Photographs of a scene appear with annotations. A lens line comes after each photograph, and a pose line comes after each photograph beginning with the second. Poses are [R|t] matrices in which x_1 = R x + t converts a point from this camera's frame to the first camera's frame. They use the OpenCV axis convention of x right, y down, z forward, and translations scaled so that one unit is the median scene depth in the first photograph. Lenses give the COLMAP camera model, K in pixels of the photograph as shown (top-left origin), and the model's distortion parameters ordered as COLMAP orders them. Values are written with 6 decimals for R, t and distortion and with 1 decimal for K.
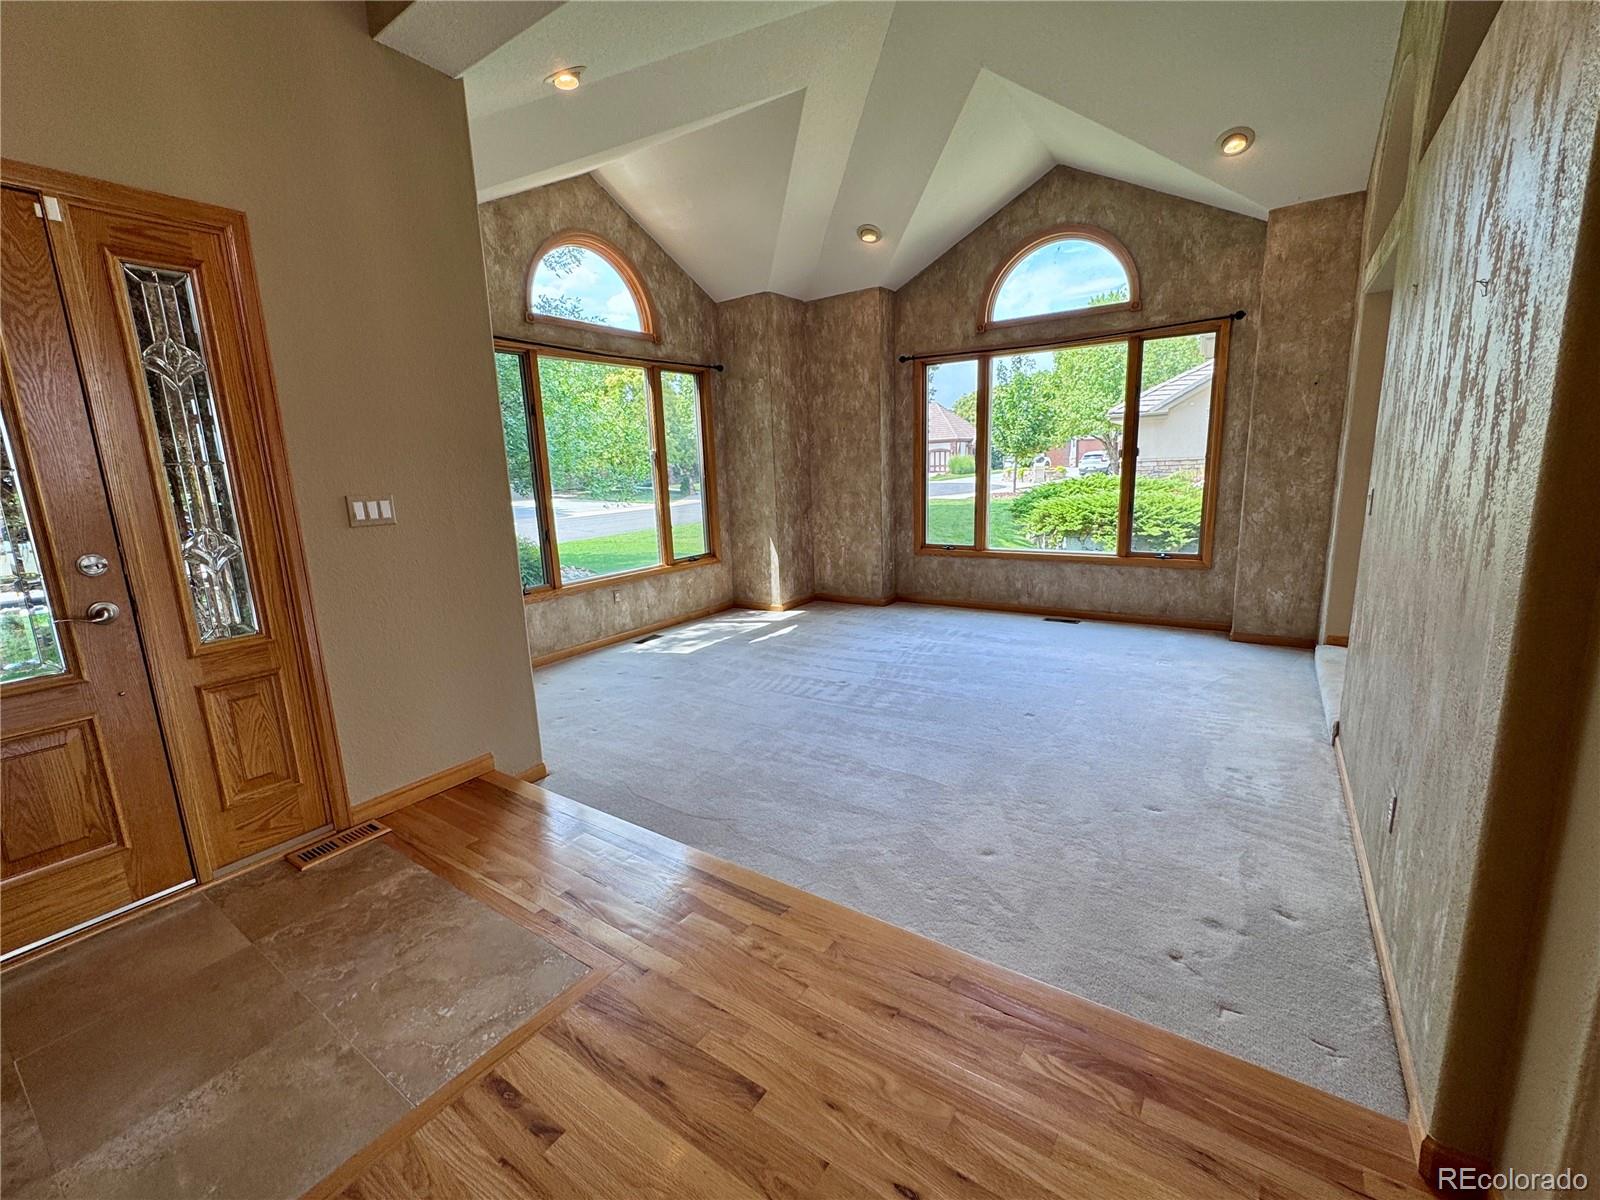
lens RADIAL K [[676.6, 0, 800.0], [0, 676.6, 600.0], [0, 0, 1]] dist [-0.002185, -0.000023]
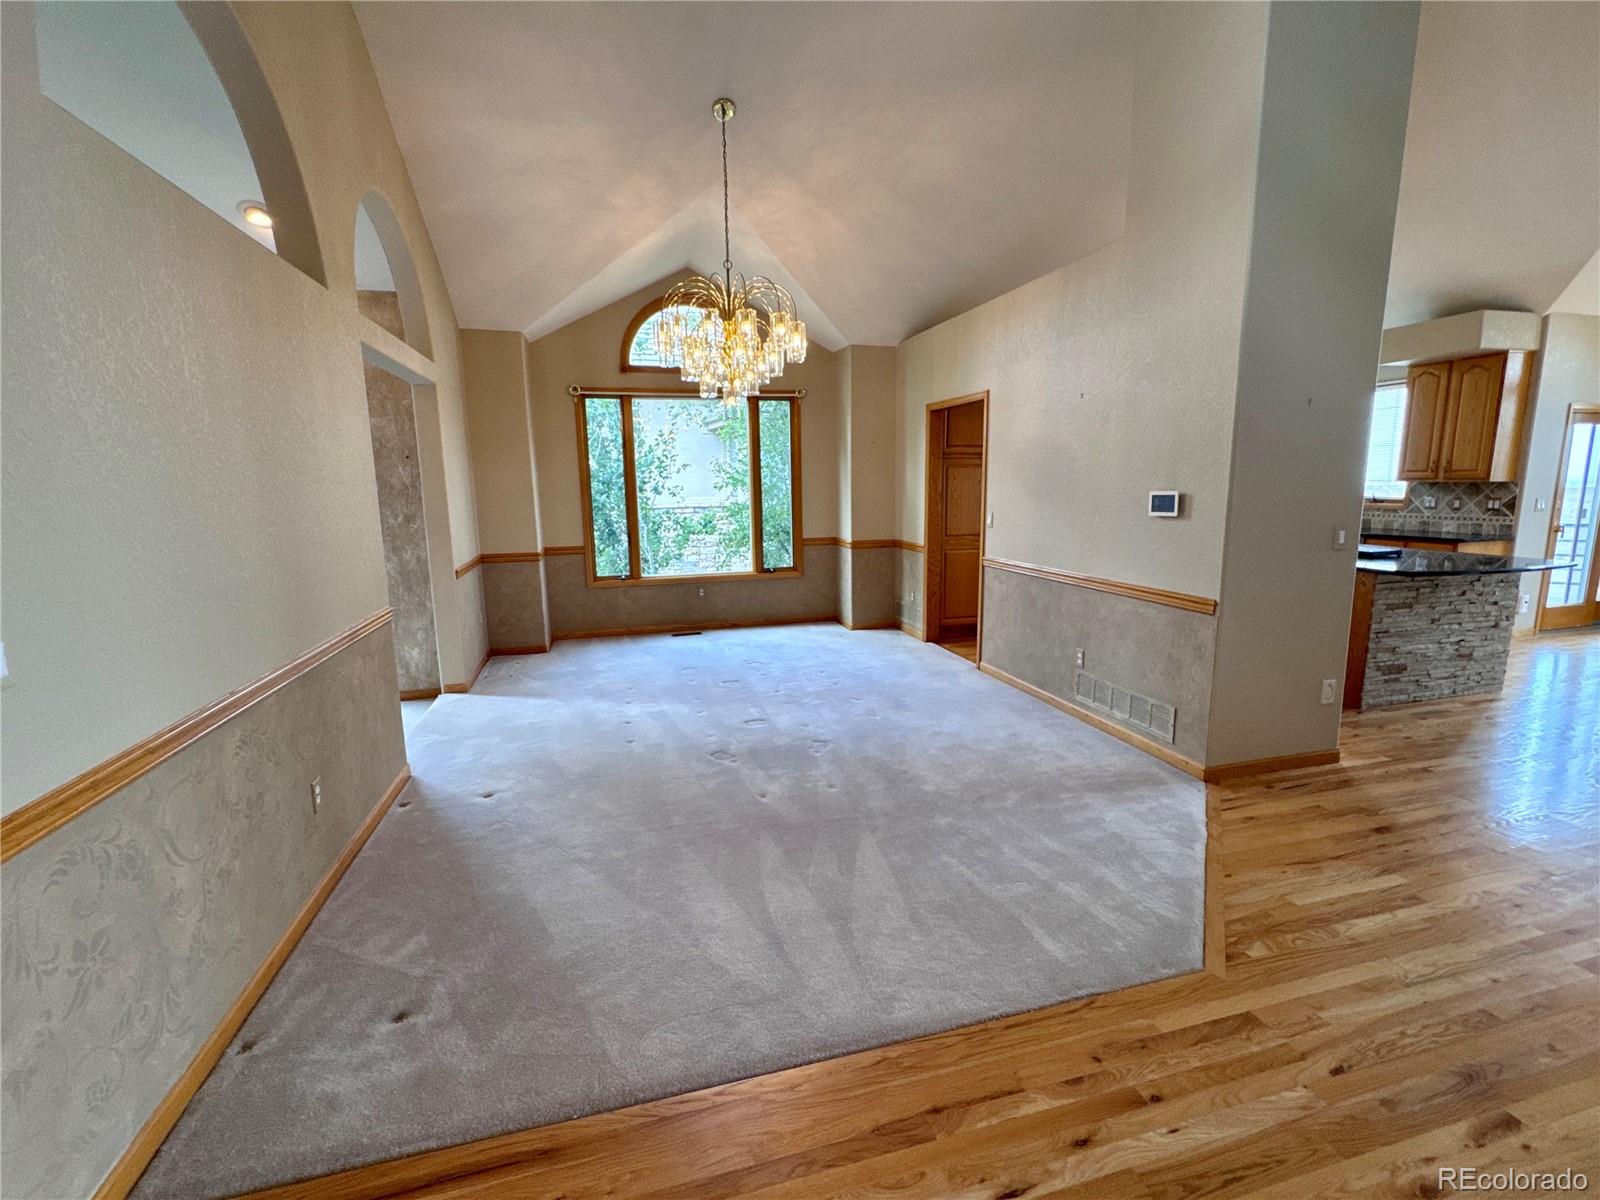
lens RADIAL K [[699.2, 0, 800.0], [0, 699.2, 600.0], [0, 0, 1]] dist [-0.002881, -0.000257]
pose [[0.764953, 0.130269, -0.630775, 1.179320], [-0.134841, 0.990021, 0.040937, -0.135578], [0.629813, 0.053739, 0.774885, 0.335965]]
